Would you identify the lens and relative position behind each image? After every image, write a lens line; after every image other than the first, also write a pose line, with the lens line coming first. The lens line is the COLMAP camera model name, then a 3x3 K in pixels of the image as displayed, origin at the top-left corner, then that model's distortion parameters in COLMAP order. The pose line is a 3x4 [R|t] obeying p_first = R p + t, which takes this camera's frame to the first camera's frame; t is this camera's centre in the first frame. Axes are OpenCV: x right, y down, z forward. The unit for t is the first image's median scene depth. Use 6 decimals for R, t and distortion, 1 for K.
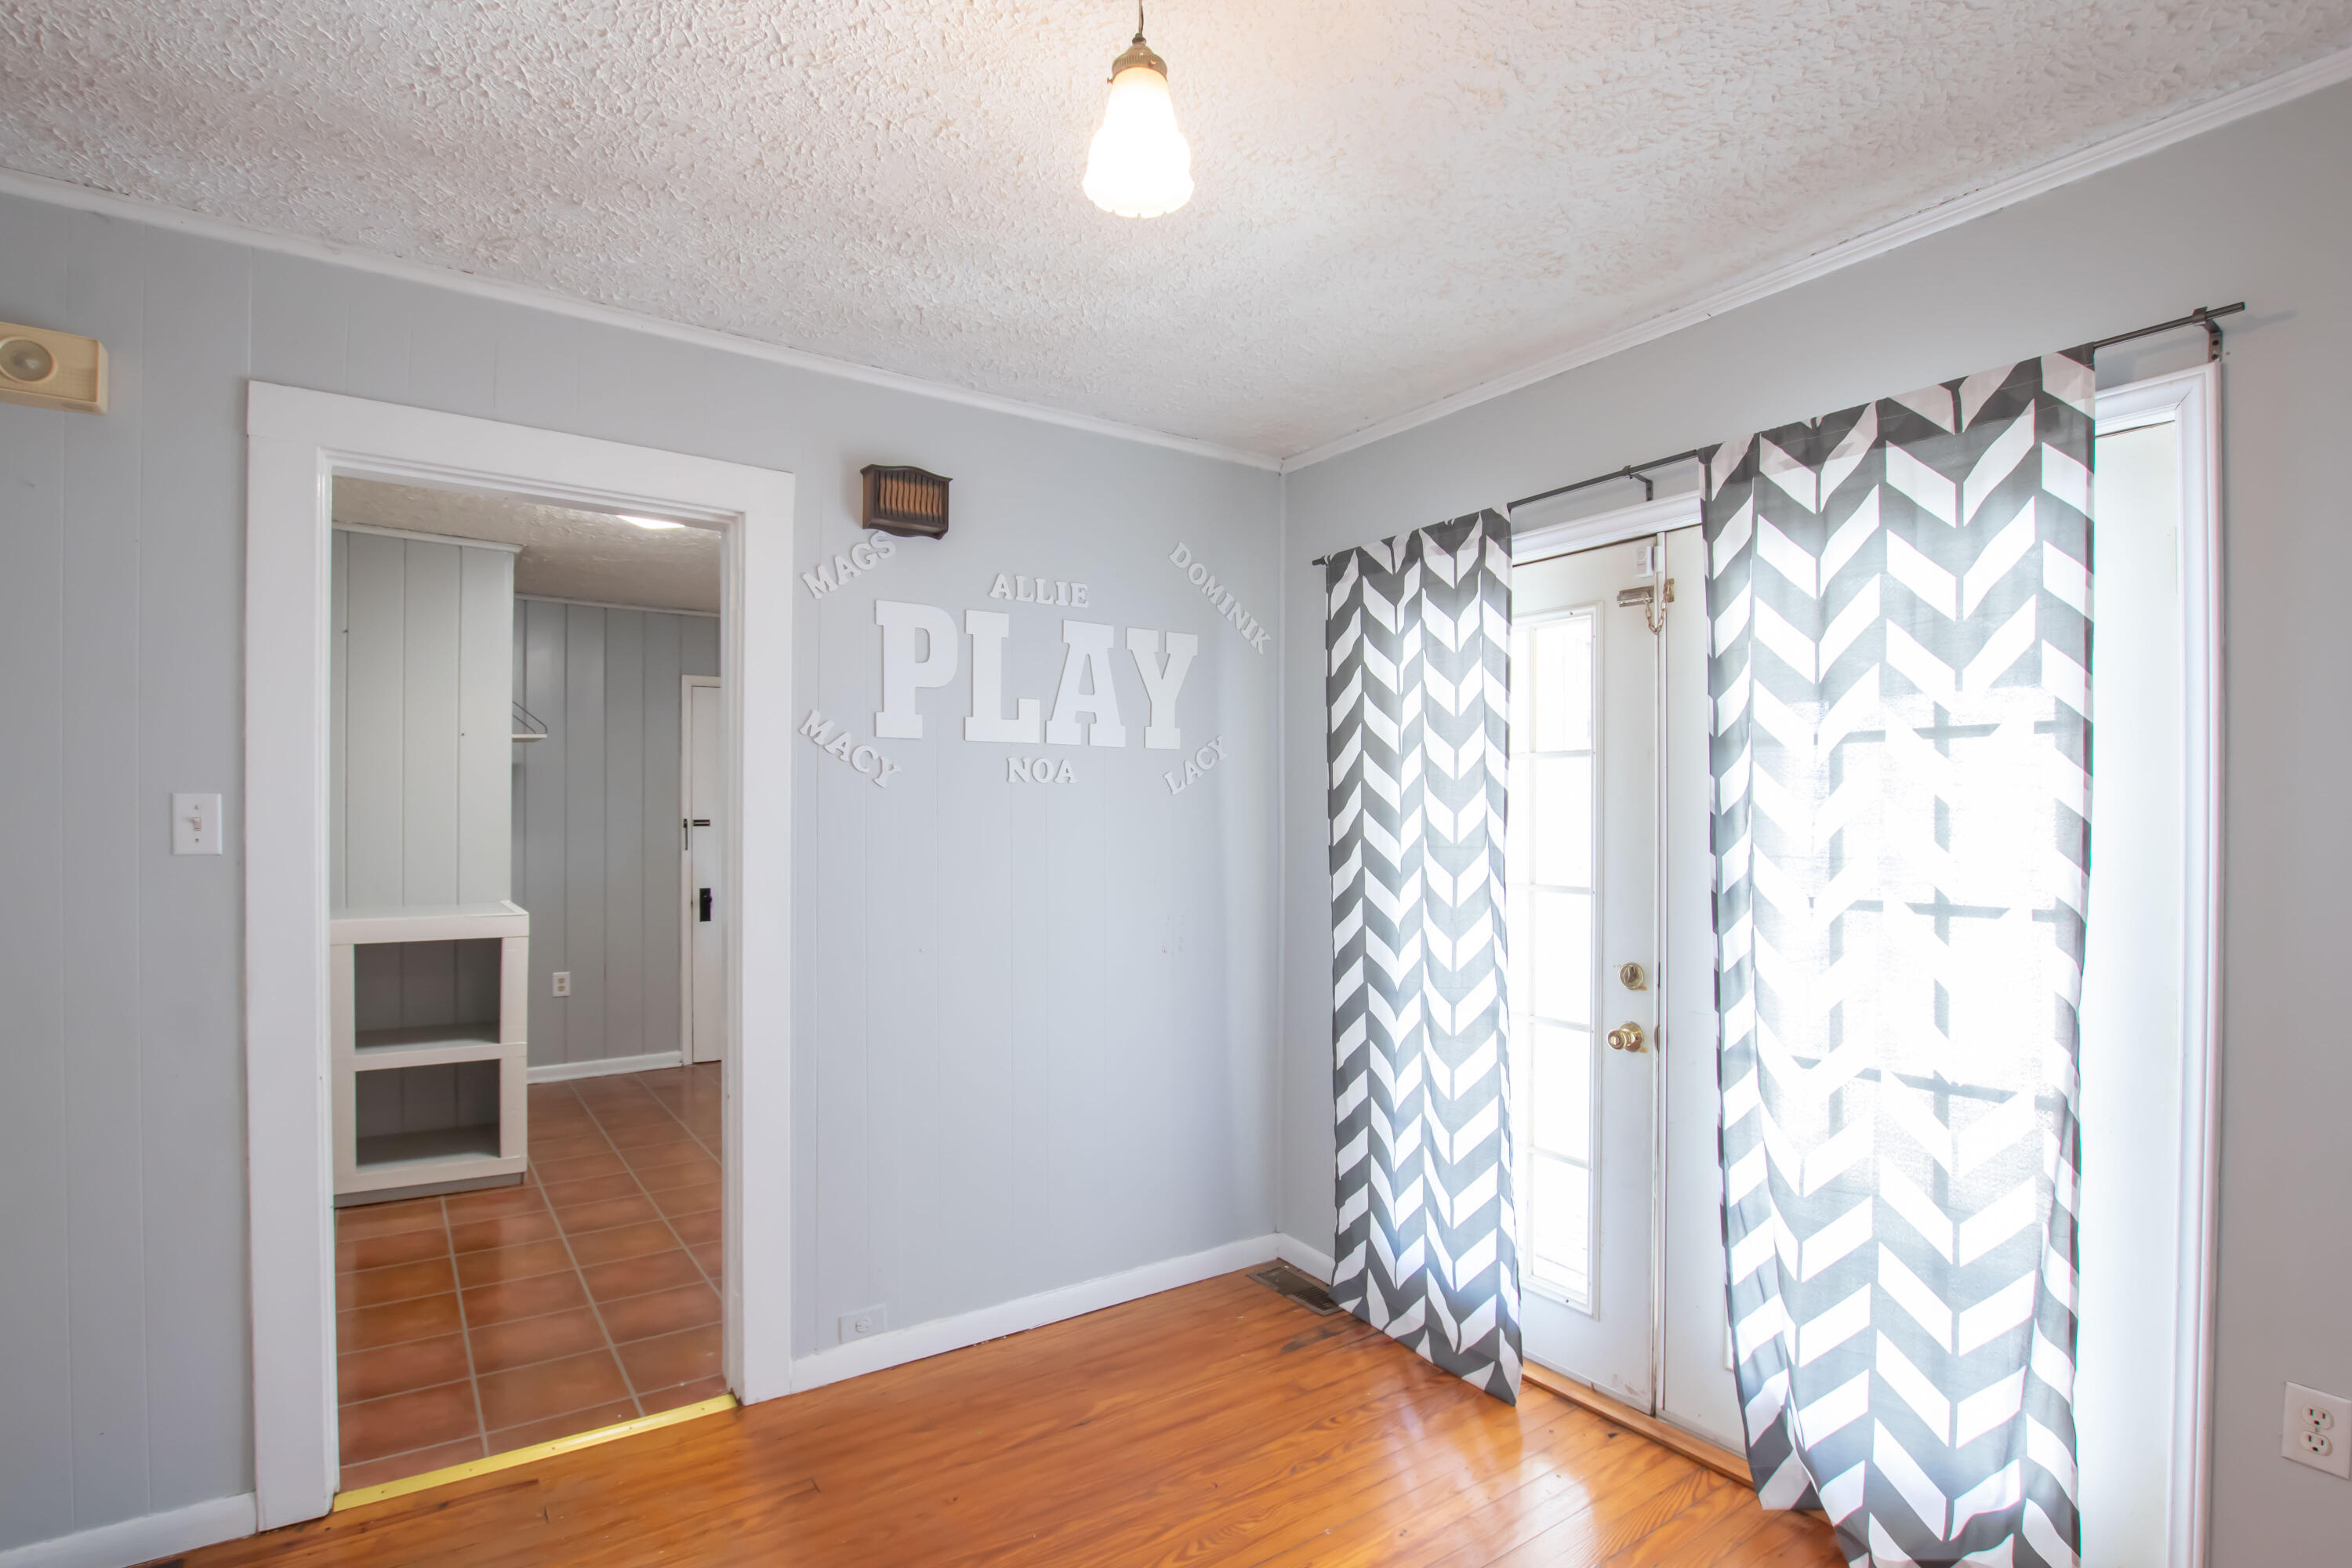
lens RADIAL K [[1176.5, 0, 1183.5], [0, 1176.5, 813.9], [0, 0, 1]] dist [-0.028023, 0.002184]
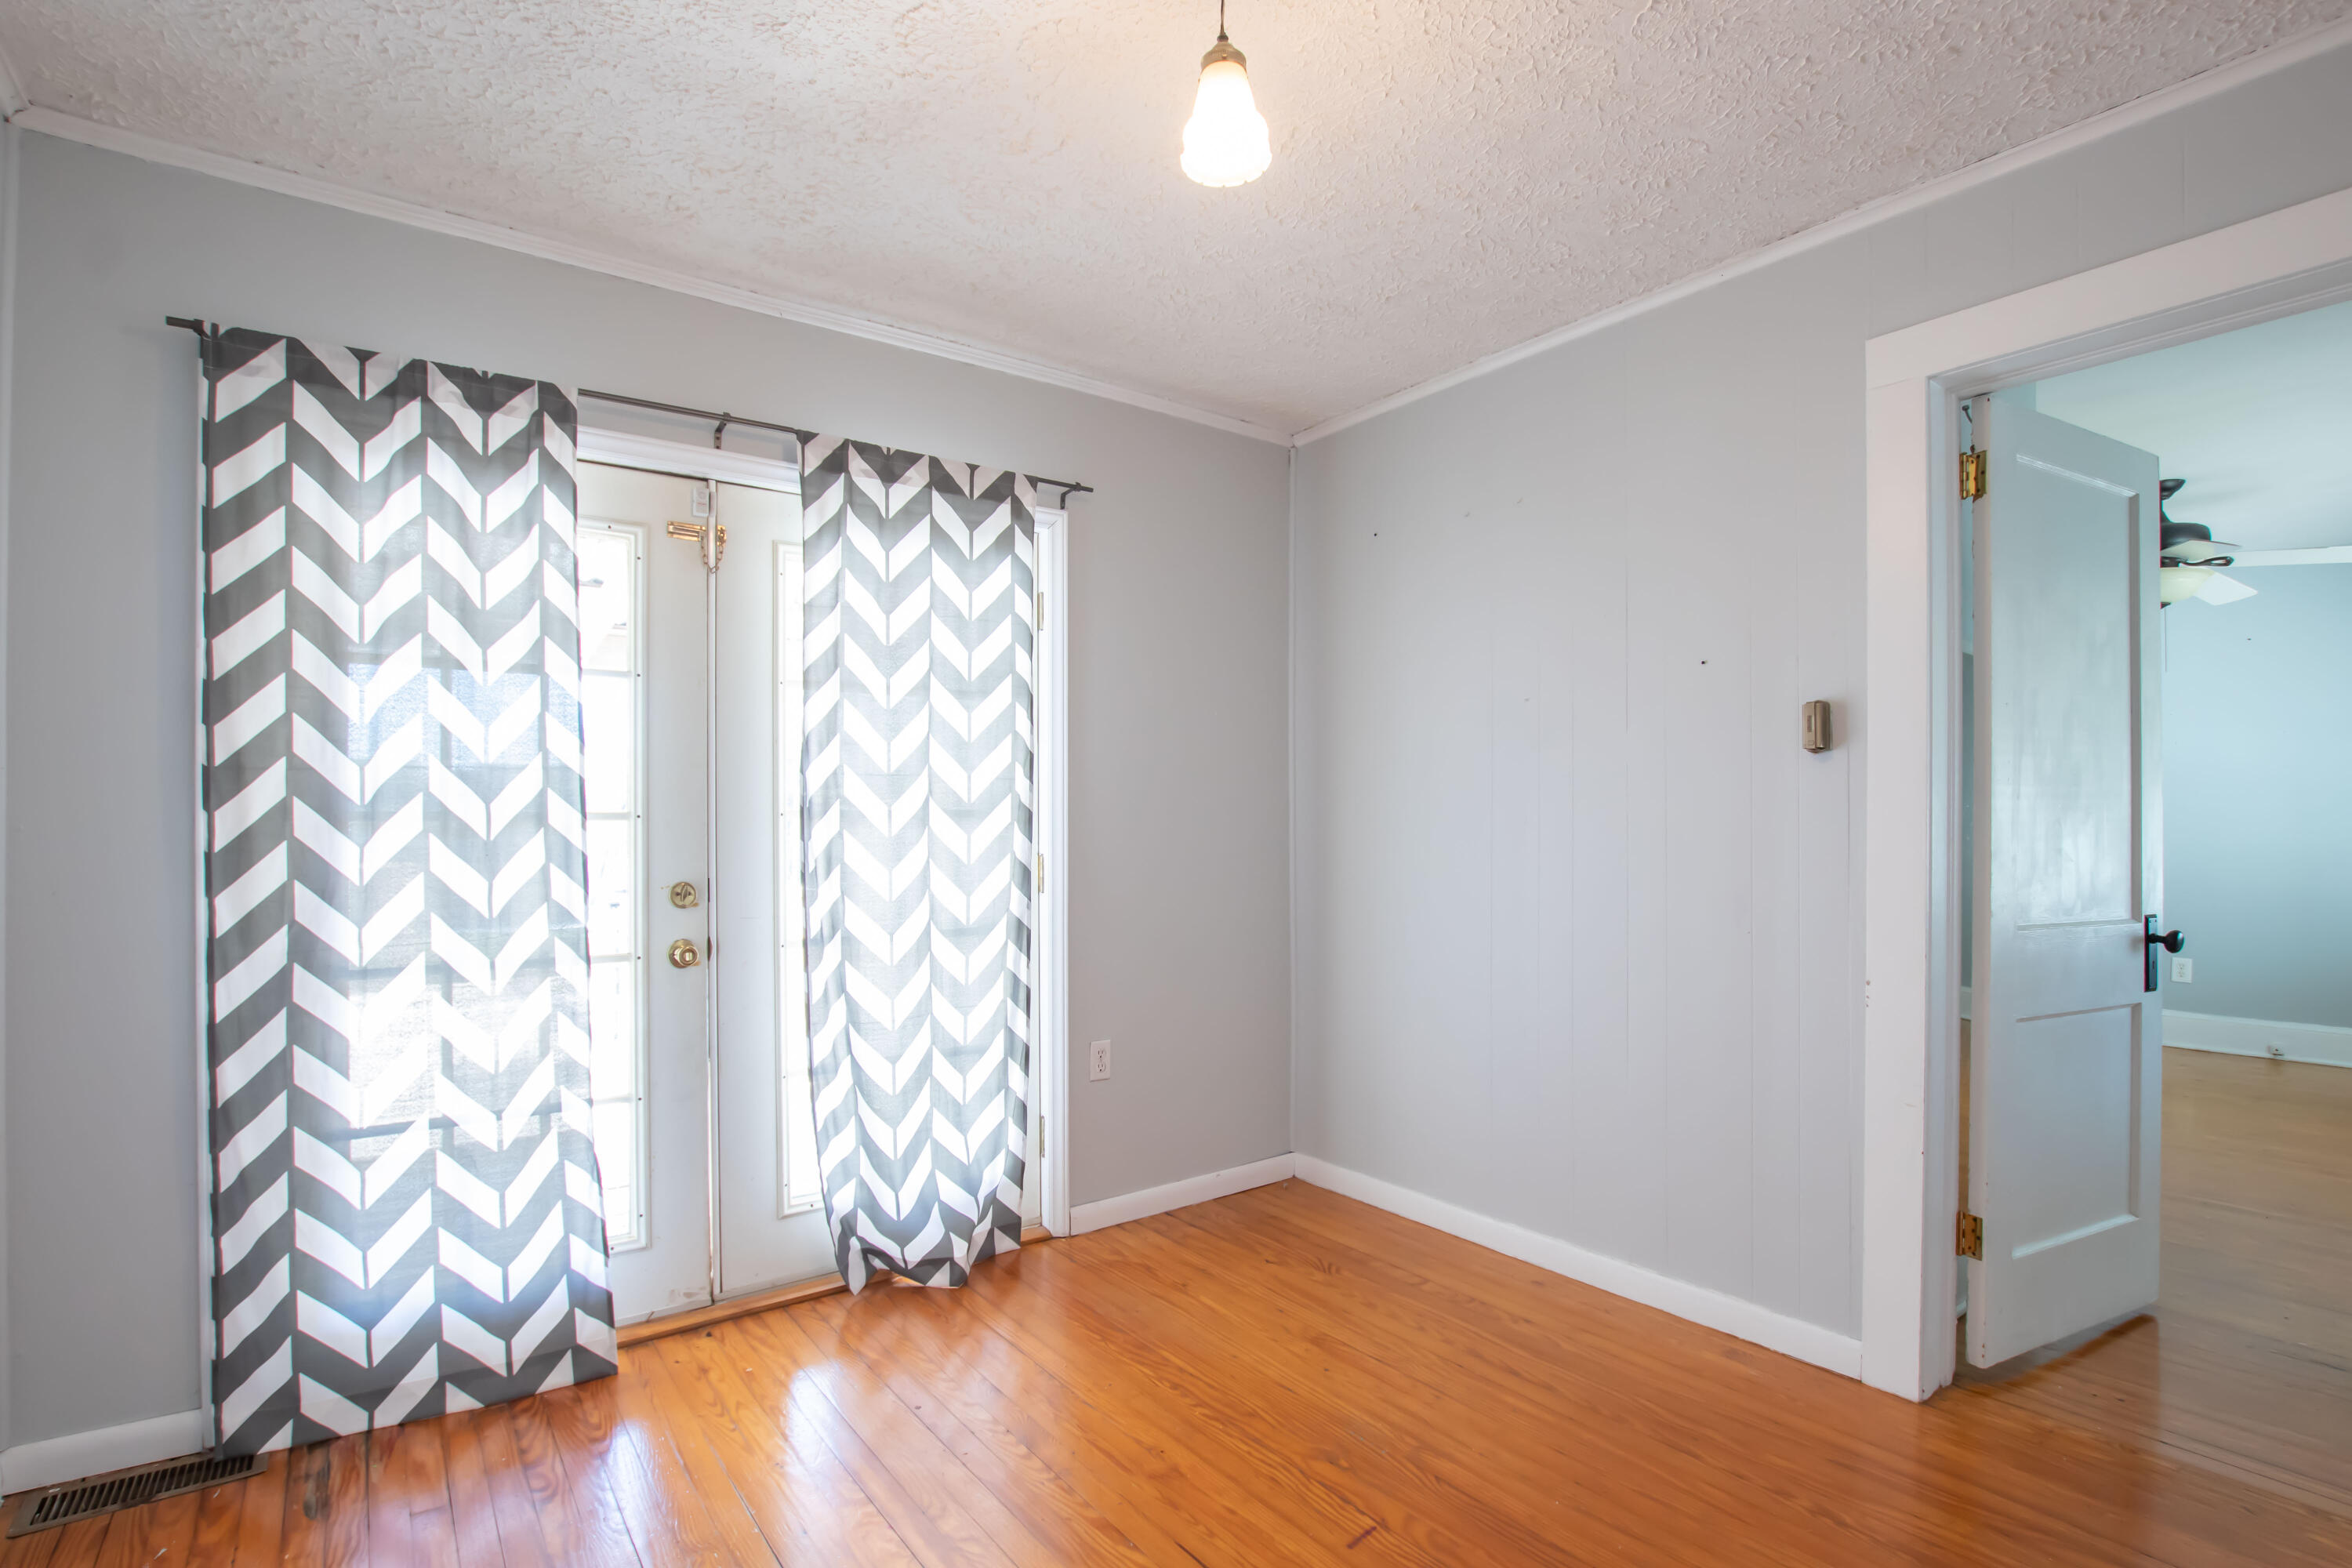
lens RADIAL K [[1176.5, 0, 1183.5], [0, 1176.5, 813.9], [0, 0, 1]] dist [-0.028023, 0.002184]
pose [[-0.067725, 0.008500, 0.997668, -0.596787], [0.009180, 0.999927, -0.007896, 0.069273], [-0.997662, 0.008624, -0.067798, 0.548189]]
